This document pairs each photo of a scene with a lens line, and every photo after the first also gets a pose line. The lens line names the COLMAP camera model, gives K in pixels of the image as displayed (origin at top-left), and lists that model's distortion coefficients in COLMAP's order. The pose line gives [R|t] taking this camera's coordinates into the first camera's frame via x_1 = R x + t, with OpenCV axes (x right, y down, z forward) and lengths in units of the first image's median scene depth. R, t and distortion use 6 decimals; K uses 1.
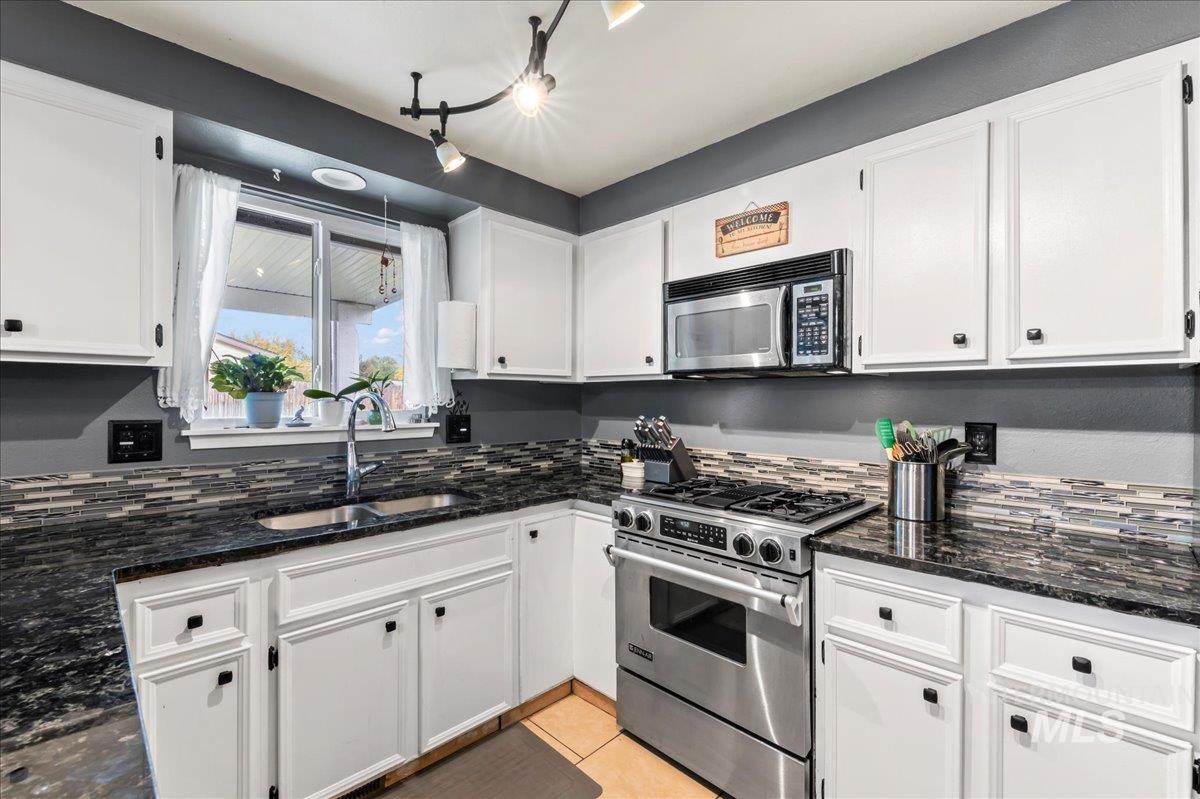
lens RADIAL K [[519.4, 0, 610.6], [0, 519.4, 401.9], [0, 0, 1]] dist [0.003282, -0.001731]
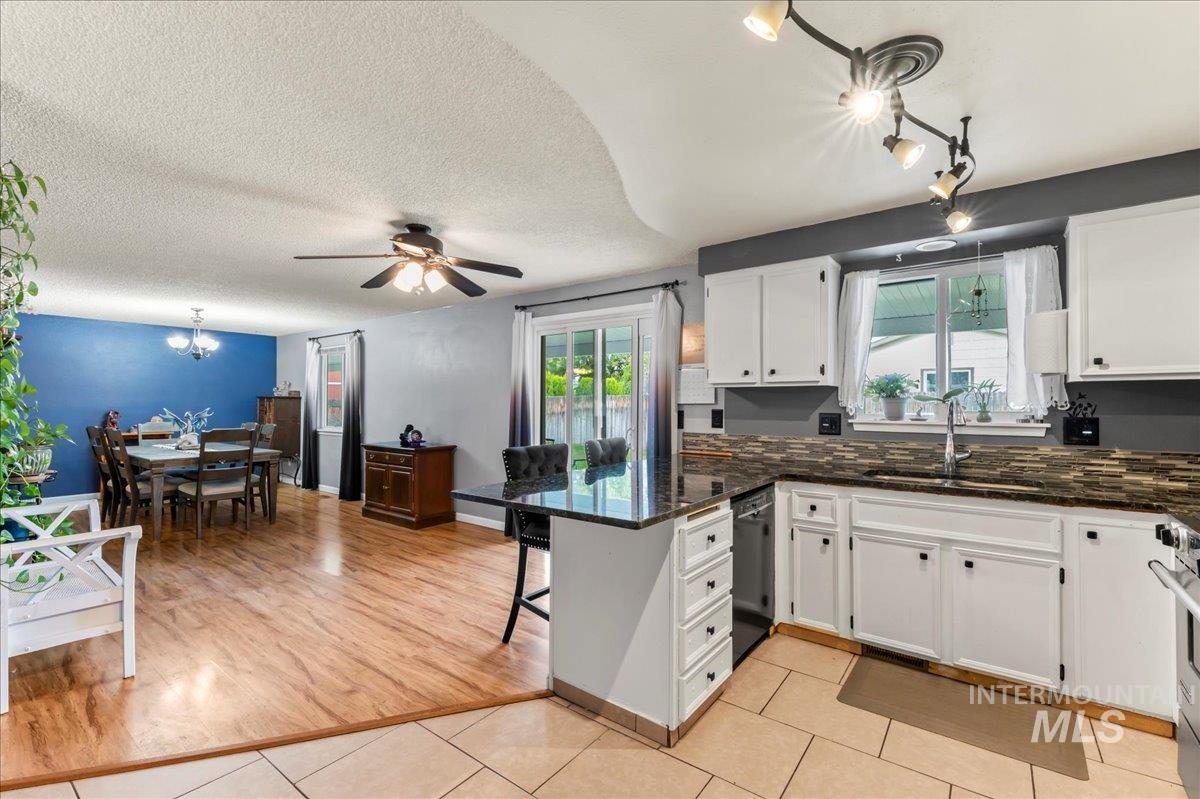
lens RADIAL K [[519.4, 0, 597.7], [0, 519.4, 400.5], [0, 0, 1]] dist [0.003282, -0.001731]
pose [[0.120970, -0.012581, -0.992576, 0.778431], [-0.011153, 0.999839, -0.014032, 0.021545], [0.992593, 0.012768, 0.120810, -0.075549]]
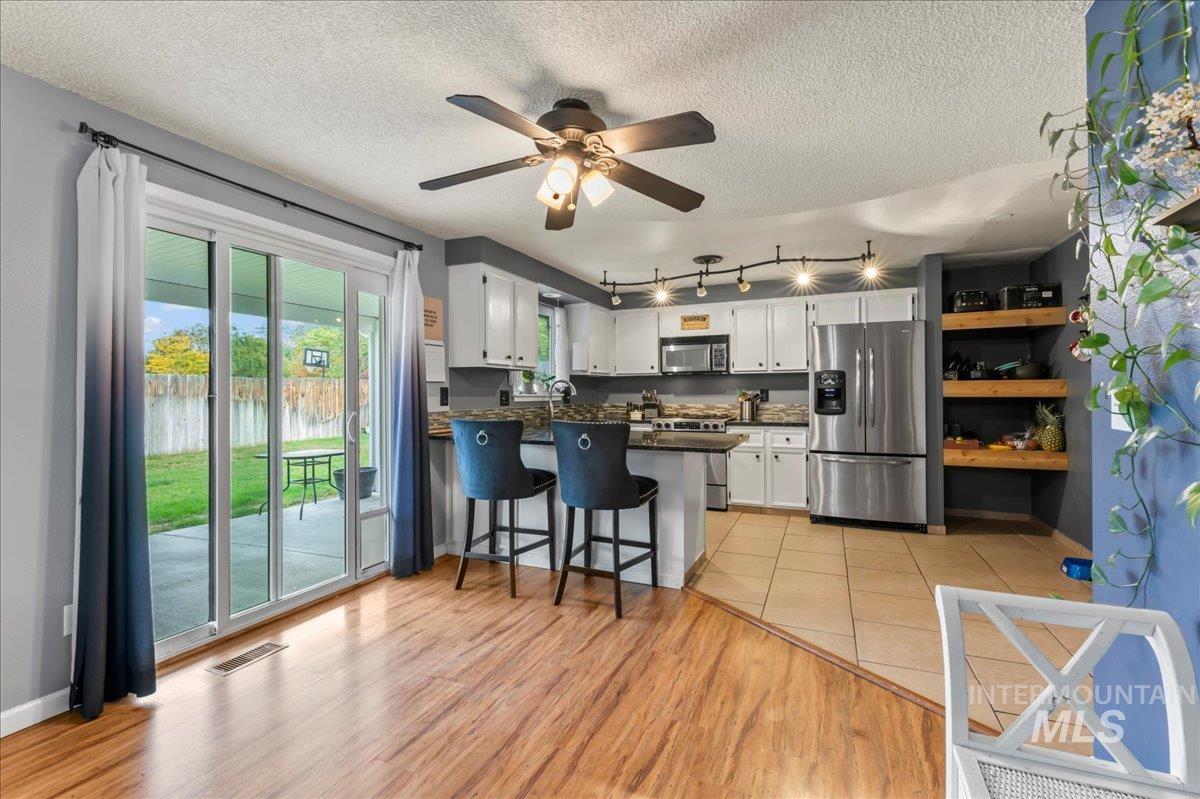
lens RADIAL K [[519.4, 0, 618.9], [0, 519.4, 391.7], [0, 0, 1]] dist [0.003282, -0.001731]
pose [[0.924647, -0.008569, 0.380728, -1.205089], [0.012324, 0.999896, -0.007425, 0.061242], [-0.380625, 0.011557, 0.924657, -1.460246]]
